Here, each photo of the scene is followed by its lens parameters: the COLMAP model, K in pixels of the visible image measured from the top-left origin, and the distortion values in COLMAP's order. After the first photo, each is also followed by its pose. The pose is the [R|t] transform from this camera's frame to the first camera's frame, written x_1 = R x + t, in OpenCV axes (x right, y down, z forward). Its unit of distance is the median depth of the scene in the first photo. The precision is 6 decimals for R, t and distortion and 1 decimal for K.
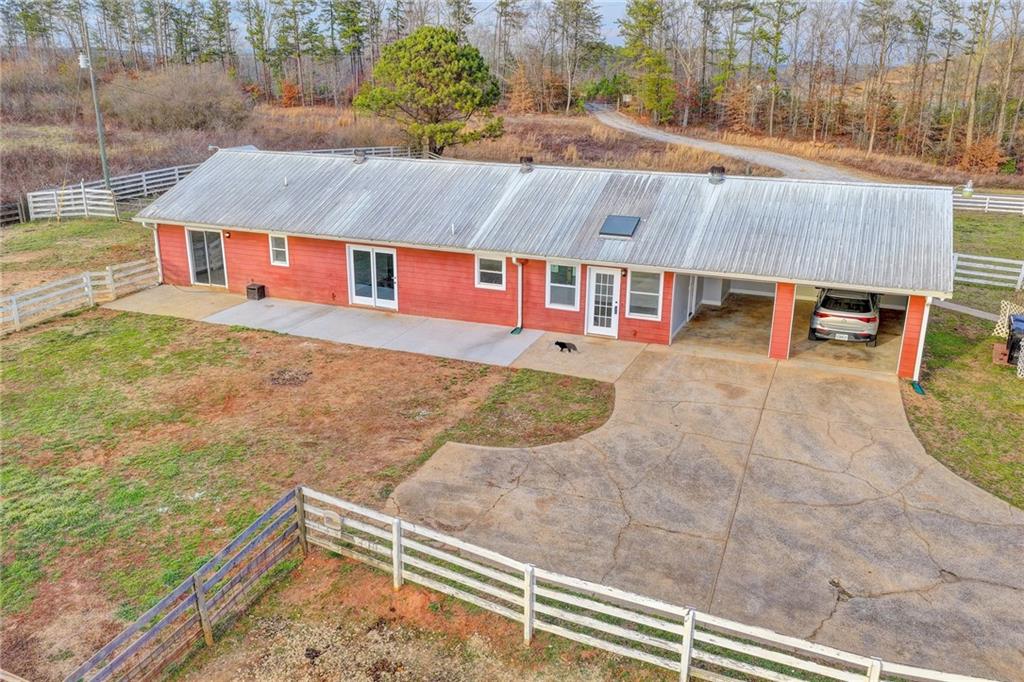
lens RADIAL K [[846.4, 0, 517.0], [0, 846.4, 342.1], [0, 0, 1]] dist [-0.005794, 0.022505]
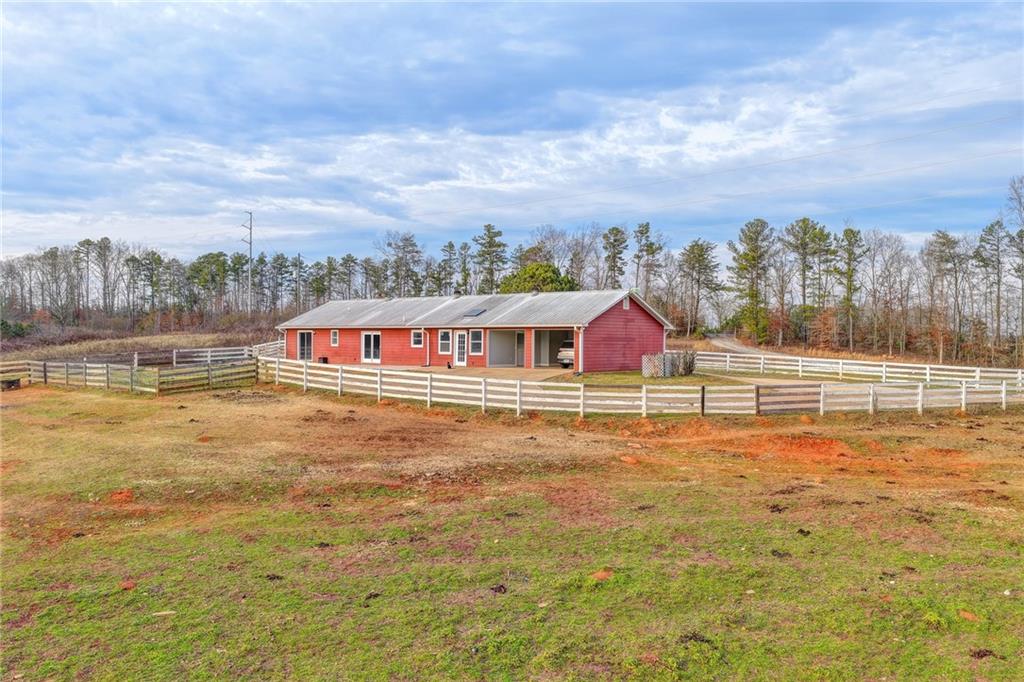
lens RADIAL K [[846.4, 0, 517.0], [0, 846.4, 342.1], [0, 0, 1]] dist [-0.005794, 0.022505]
pose [[0.956642, -0.000820, -0.291264, 0.729245], [-0.088704, 0.951673, -0.294025, 0.461789], [0.277429, 0.307113, 0.910338, -0.698247]]
